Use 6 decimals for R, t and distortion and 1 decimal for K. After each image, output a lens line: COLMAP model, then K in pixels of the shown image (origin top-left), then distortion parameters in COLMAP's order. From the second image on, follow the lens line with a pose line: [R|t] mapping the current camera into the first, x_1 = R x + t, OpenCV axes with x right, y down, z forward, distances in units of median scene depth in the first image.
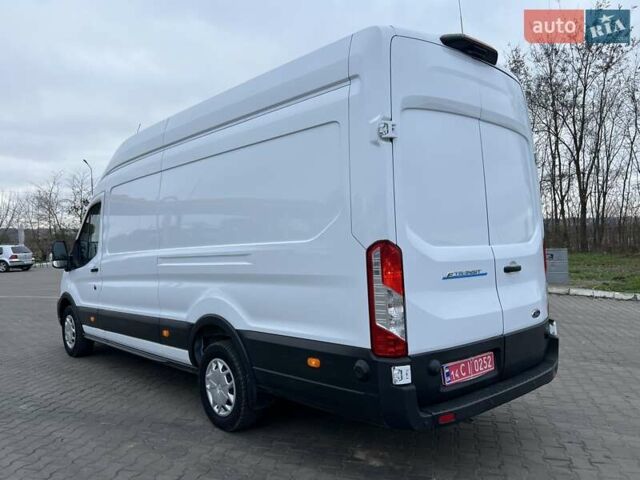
lens RADIAL K [[507.3, 0, 318.7], [0, 507.3, 236.8], [0, 0, 1]] dist [0.058631, -0.069901]
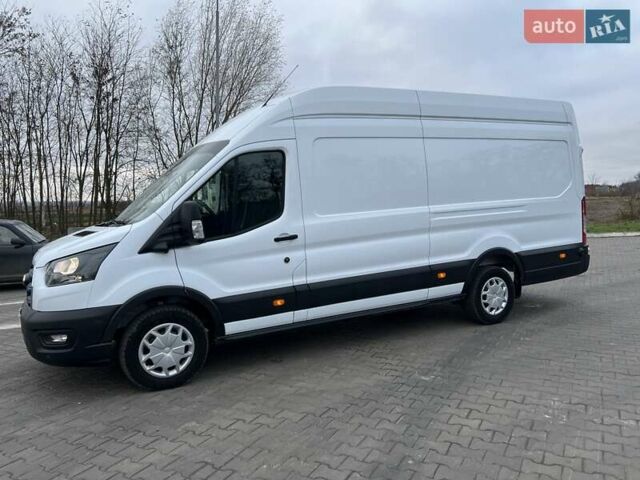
lens RADIAL K [[507.3, 0, 318.7], [0, 507.3, 236.8], [0, 0, 1]] dist [0.058631, -0.069901]
pose [[0.234860, -0.043489, 0.971056, -2.250668], [0.024306, 0.998949, 0.038860, 0.064560], [-0.971725, 0.014476, 0.235671, 1.467326]]
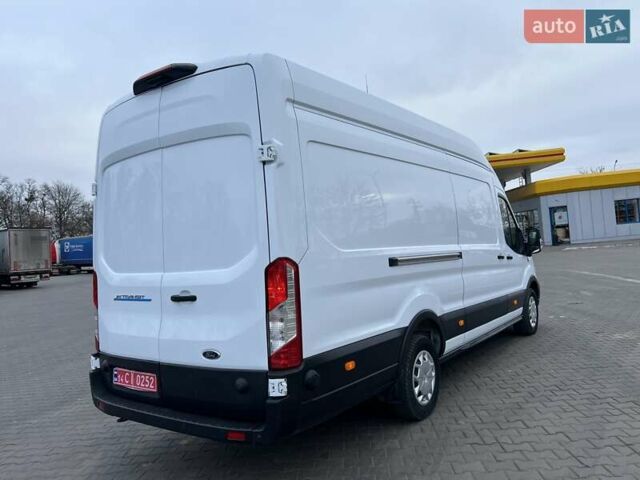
lens RADIAL K [[510.9, 0, 320.0], [0, 510.9, 240.0], [0, 0, 1]] dist [0.016397, 0.003272]
pose [[0.215195, 0.001670, -0.976570, 1.490527], [0.070324, 0.997376, 0.017202, -0.046404], [0.974036, -0.072378, 0.214512, 1.164793]]
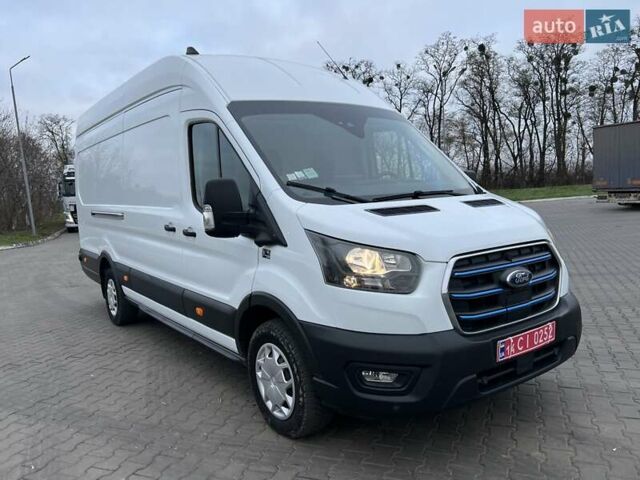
lens RADIAL K [[507.3, 0, 318.7], [0, 507.3, 236.8], [0, 0, 1]] dist [0.058631, -0.069901]
pose [[-0.990042, 0.073599, 0.119997, -0.812942], [0.082579, 0.994005, 0.071653, 0.061293], [-0.114004, 0.080848, -0.990185, 3.514366]]
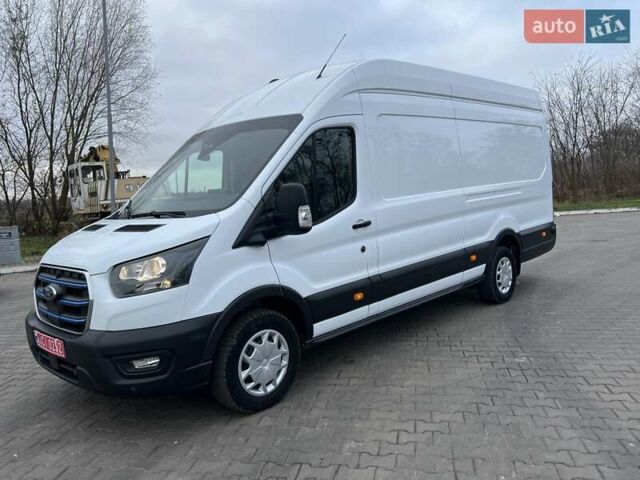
lens RADIAL K [[507.3, 0, 318.7], [0, 507.3, 236.8], [0, 0, 1]] dist [0.058631, -0.069901]
pose [[-0.063147, -0.056949, 0.996378, -2.161658], [0.055948, 0.996599, 0.060507, 0.068242], [-0.996435, 0.059566, -0.059746, 2.104542]]
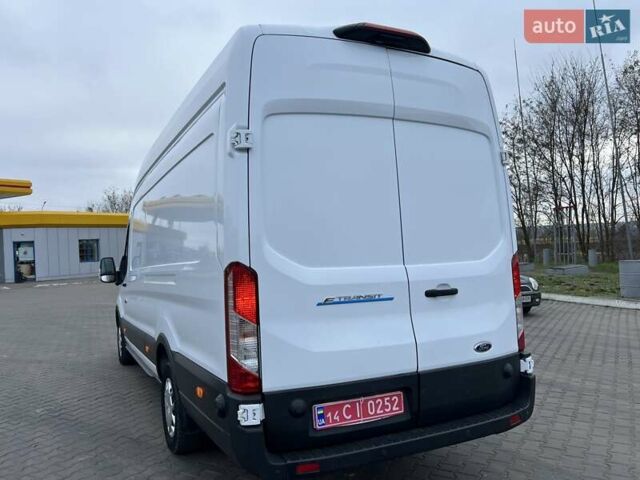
lens RADIAL K [[507.3, 0, 318.7], [0, 507.3, 236.8], [0, 0, 1]] dist [0.058631, -0.069901]
pose [[0.962356, -0.018094, -0.271187, 0.458130], [0.012991, 0.999703, -0.020601, -0.015464], [0.271480, 0.016302, 0.962306, 0.153111]]
